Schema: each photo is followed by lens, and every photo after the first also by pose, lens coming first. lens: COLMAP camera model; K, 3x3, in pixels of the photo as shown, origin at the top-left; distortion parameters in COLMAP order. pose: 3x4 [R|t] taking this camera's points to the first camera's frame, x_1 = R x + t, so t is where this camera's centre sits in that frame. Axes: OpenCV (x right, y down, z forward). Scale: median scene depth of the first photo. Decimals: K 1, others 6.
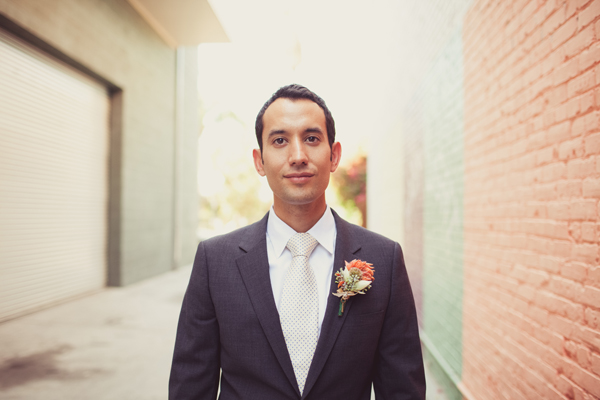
lens RADIAL K [[613.9, 0, 300.0], [0, 613.9, 200.0], [0, 0, 1]] dist [-0.111018, 0.151756]
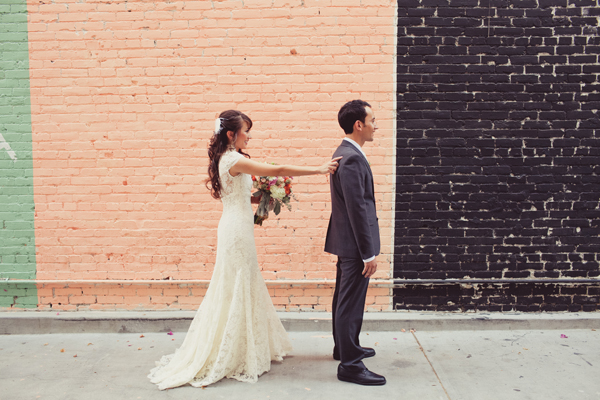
lens RADIAL K [[613.9, 0, 300.0], [0, 613.9, 200.0], [0, 0, 1]] dist [-0.111018, 0.151756]
pose [[-0.011007, -0.098212, 0.995105, -1.764948], [-0.019158, 0.995003, 0.097990, -0.001943], [-0.999756, -0.017985, -0.012833, 0.785856]]
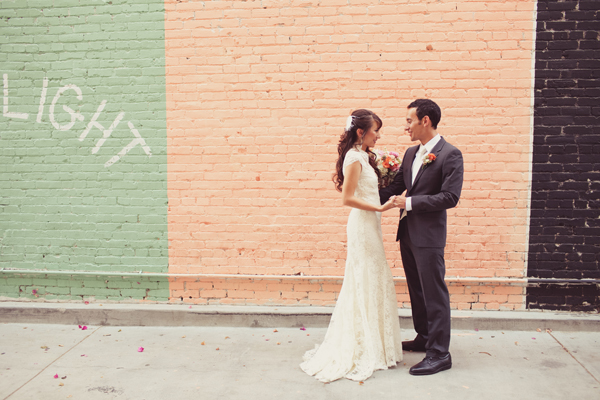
lens RADIAL K [[613.9, 0, 300.0], [0, 613.9, 200.0], [0, 0, 1]] dist [-0.111018, 0.151756]
pose [[0.074241, -0.102131, 0.991997, -1.772659], [-0.018875, 0.994420, 0.103793, 0.007548], [-0.997062, -0.026429, 0.071899, 1.077786]]
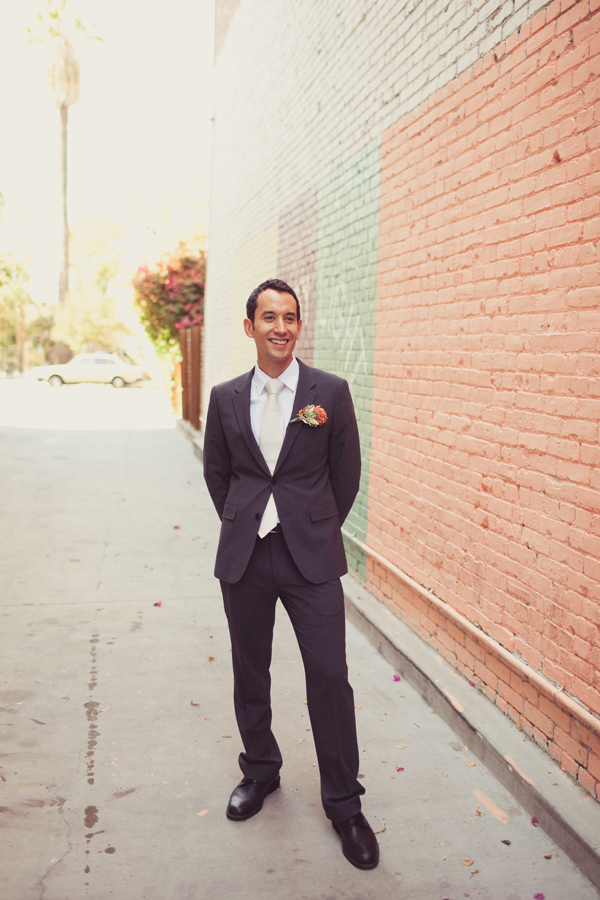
lens RADIAL K [[920.8, 0, 300.0], [0, 920.8, 450.0], [0, 0, 1]] dist [-0.111018, 0.151756]
pose [[0.972822, -0.001774, 0.231549, -0.284669], [-0.029350, 0.990961, 0.130903, -0.030280], [-0.229688, -0.134141, 0.963976, -0.556386]]
